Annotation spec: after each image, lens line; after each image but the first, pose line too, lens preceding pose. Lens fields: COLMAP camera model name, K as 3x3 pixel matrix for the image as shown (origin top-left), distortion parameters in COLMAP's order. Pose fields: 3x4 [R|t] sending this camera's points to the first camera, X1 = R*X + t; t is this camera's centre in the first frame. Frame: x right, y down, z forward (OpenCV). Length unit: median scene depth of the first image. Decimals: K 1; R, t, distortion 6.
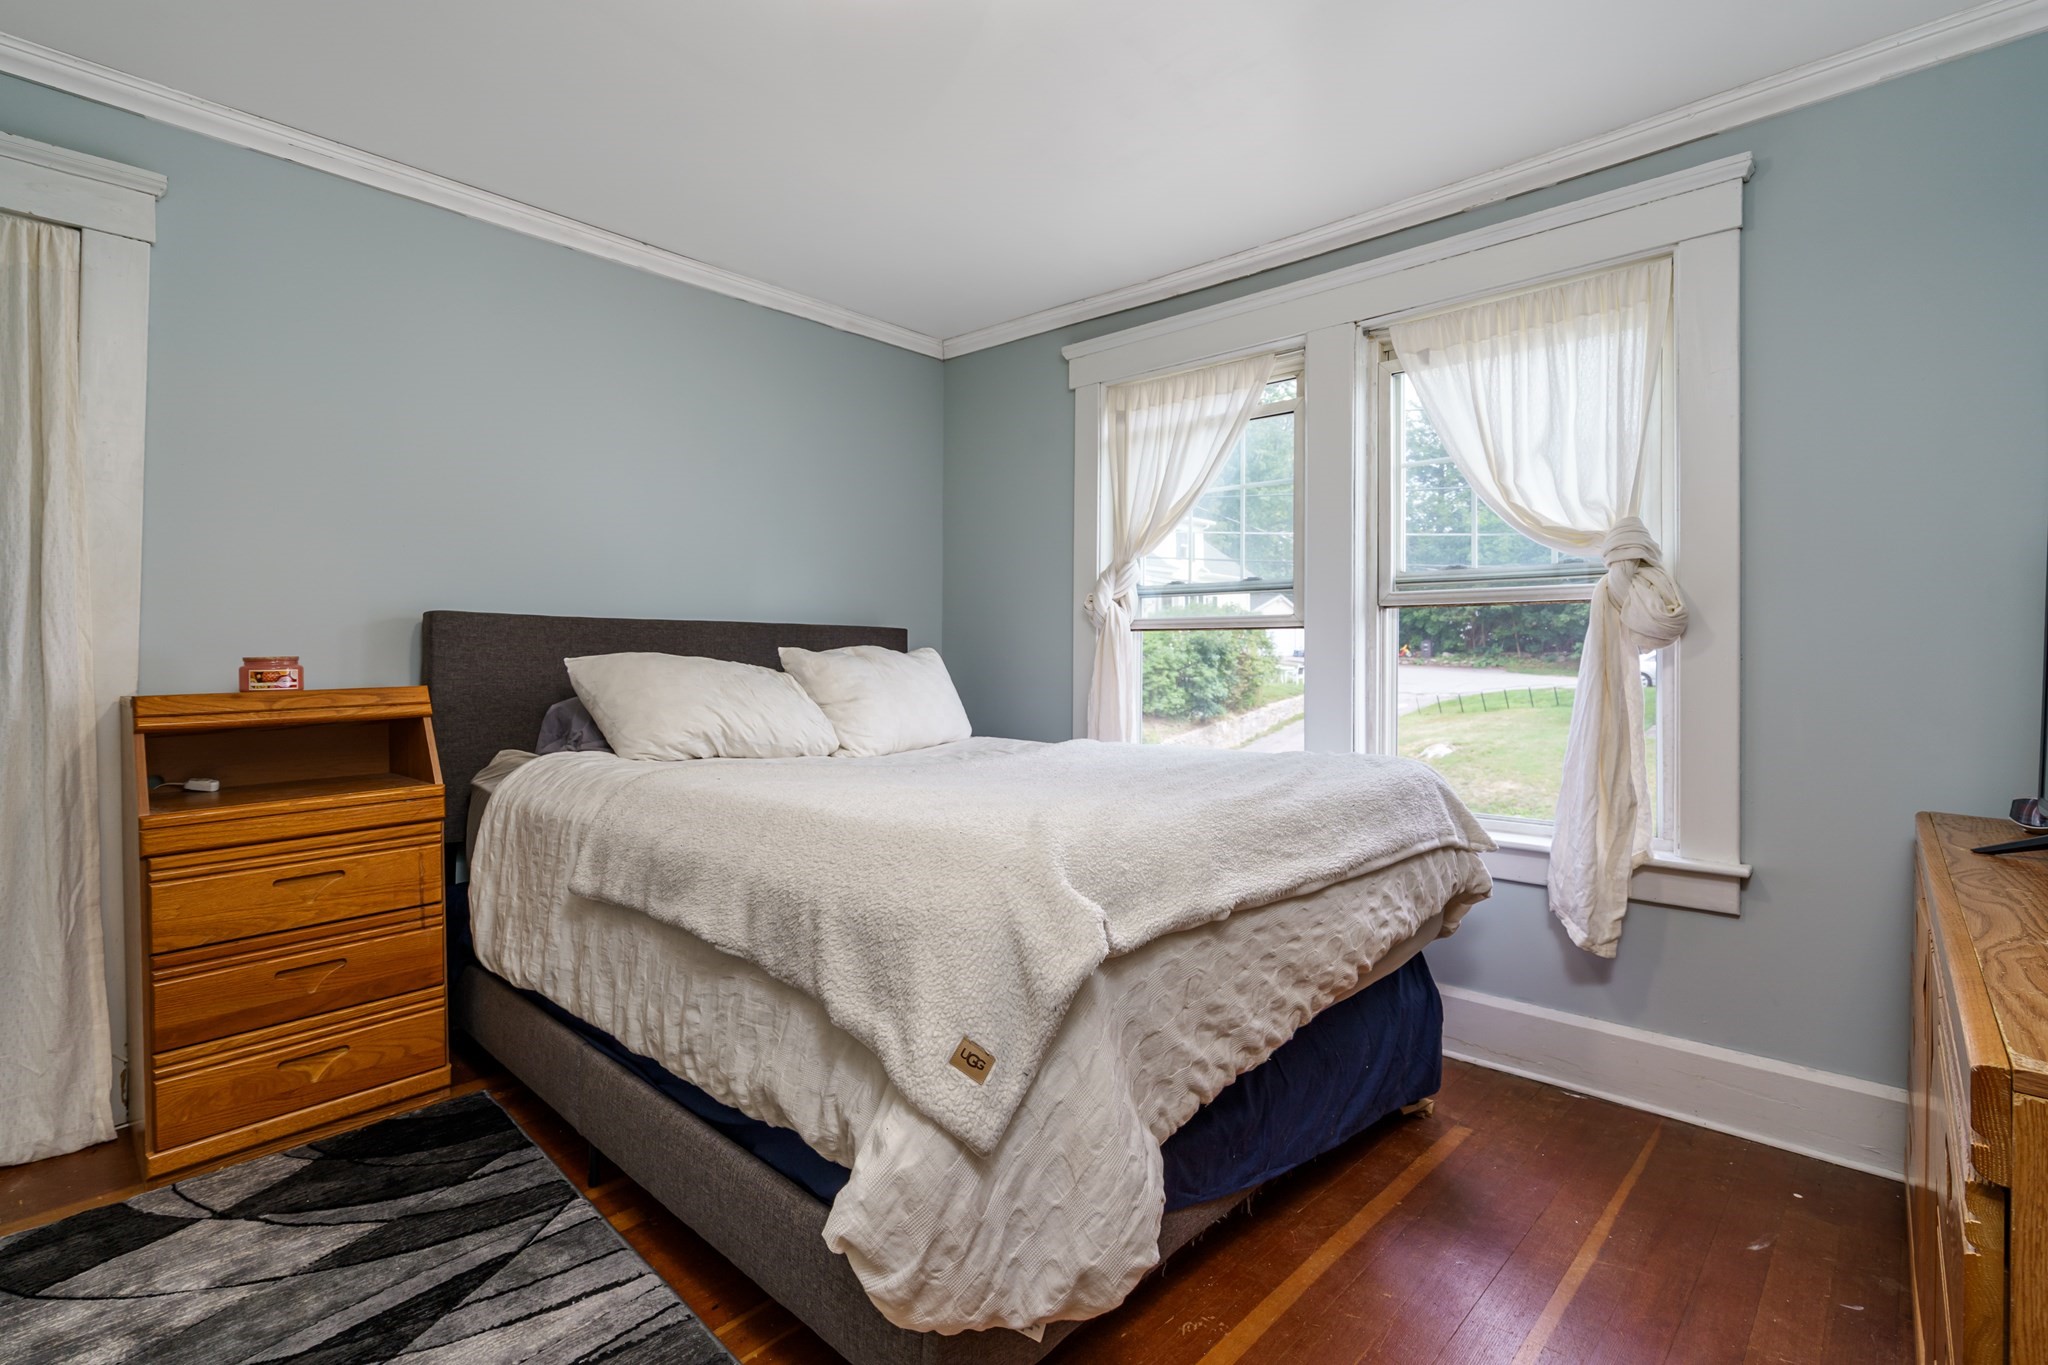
lens RADIAL K [[953.9, 0, 1018.7], [0, 953.9, 649.4], [0, 0, 1]] dist [-0.000170, -0.000004]
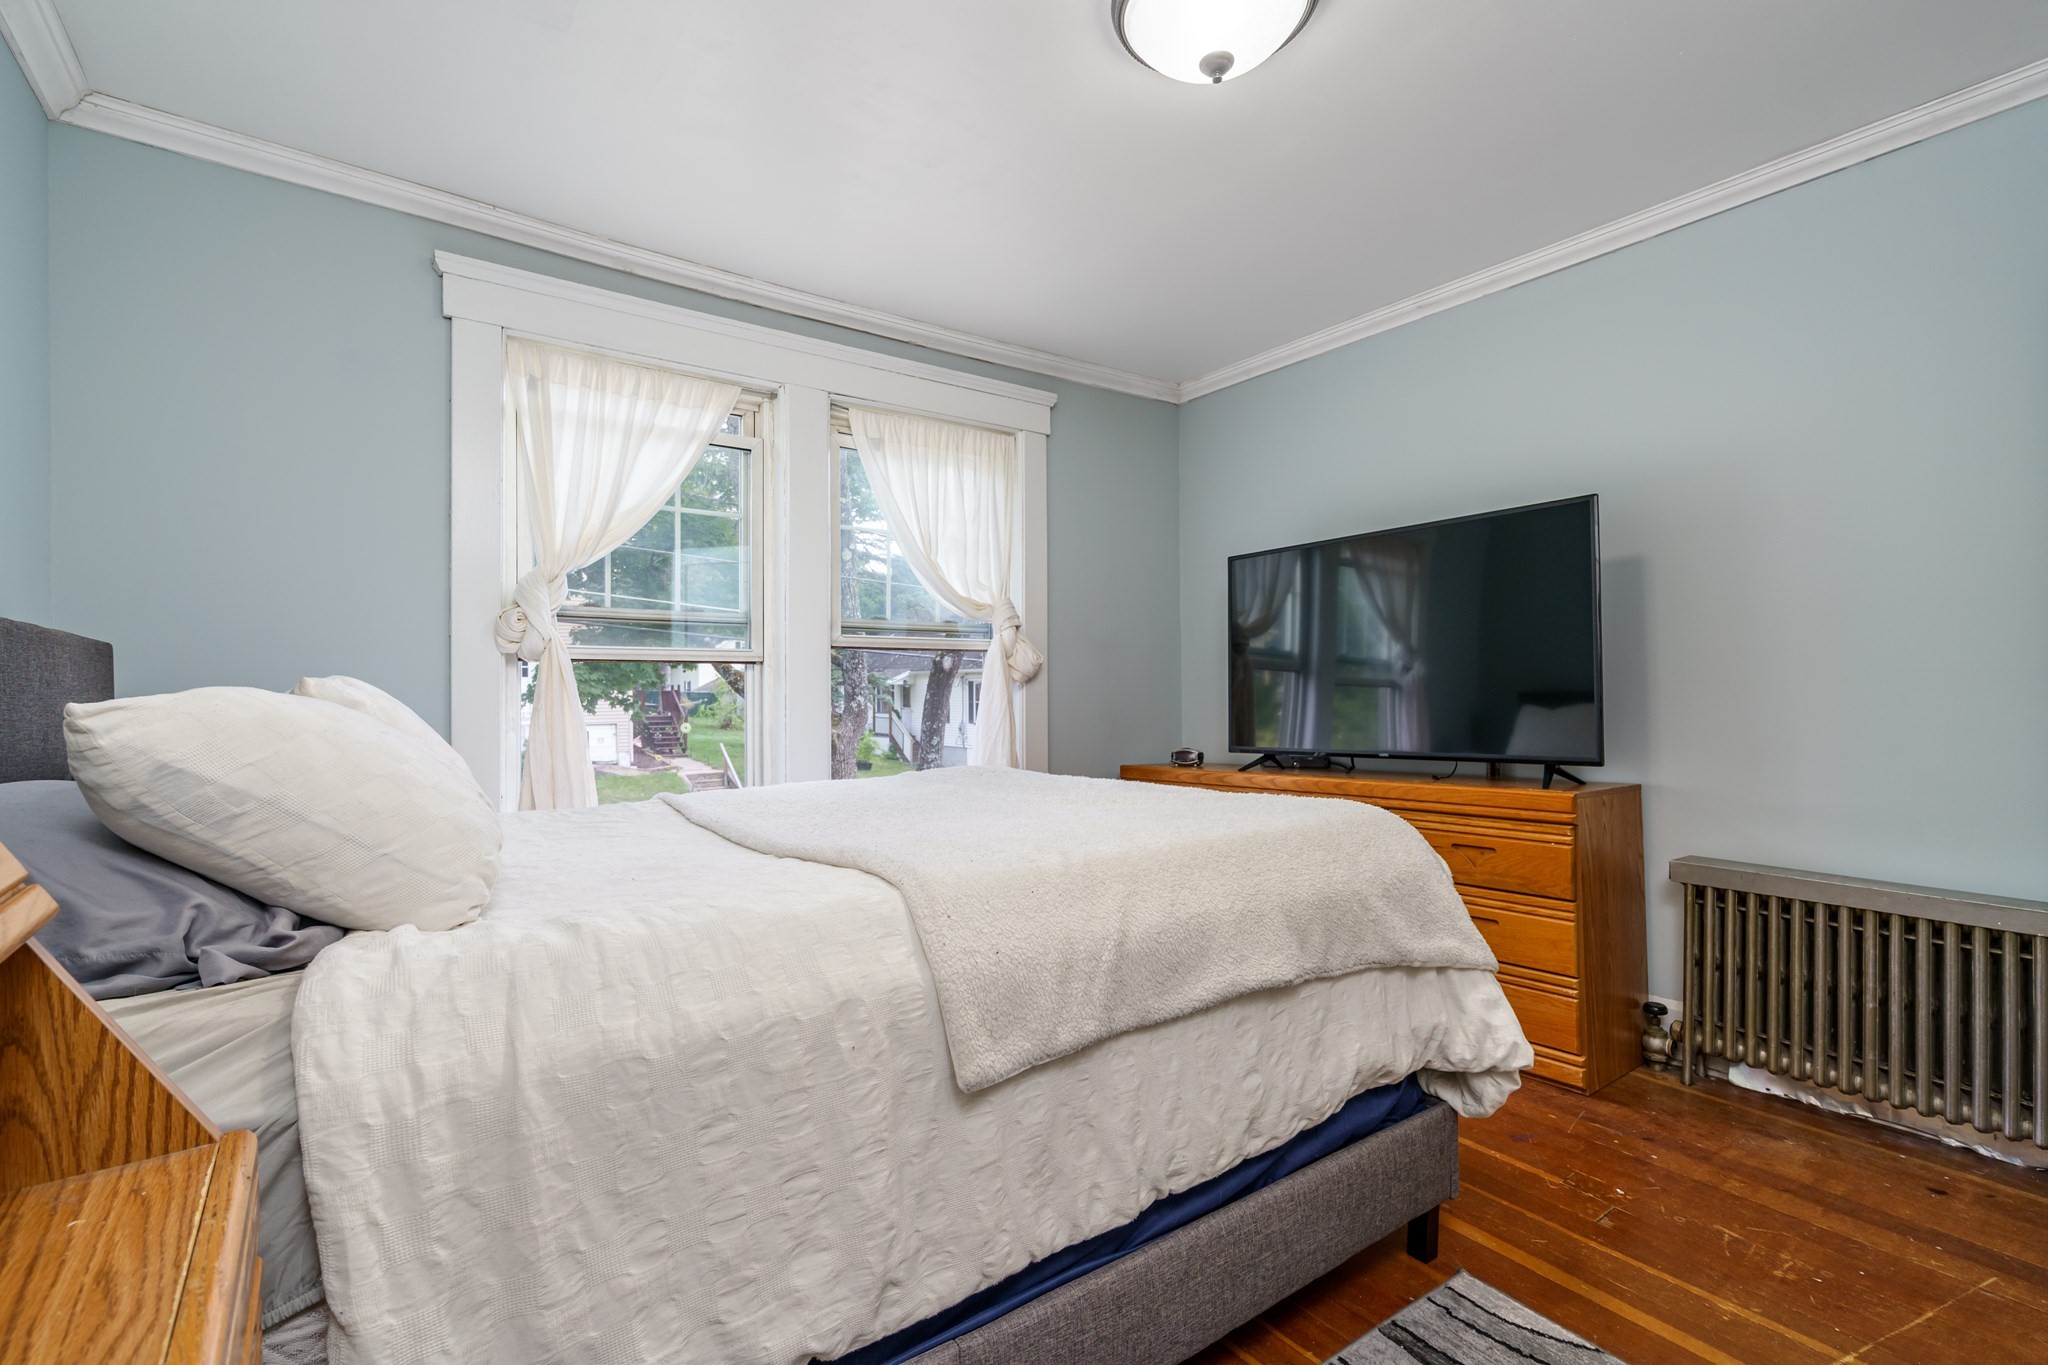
lens RADIAL K [[938.1, 0, 1011.8], [0, 938.1, 683.3], [0, 0, 1]] dist [-0.000234, 0.000203]
pose [[0.185955, 0.002940, 0.982554, -0.607958], [0.004758, 0.999981, -0.003892, 0.004394], [-0.982547, 0.005399, 0.185937, 0.511403]]
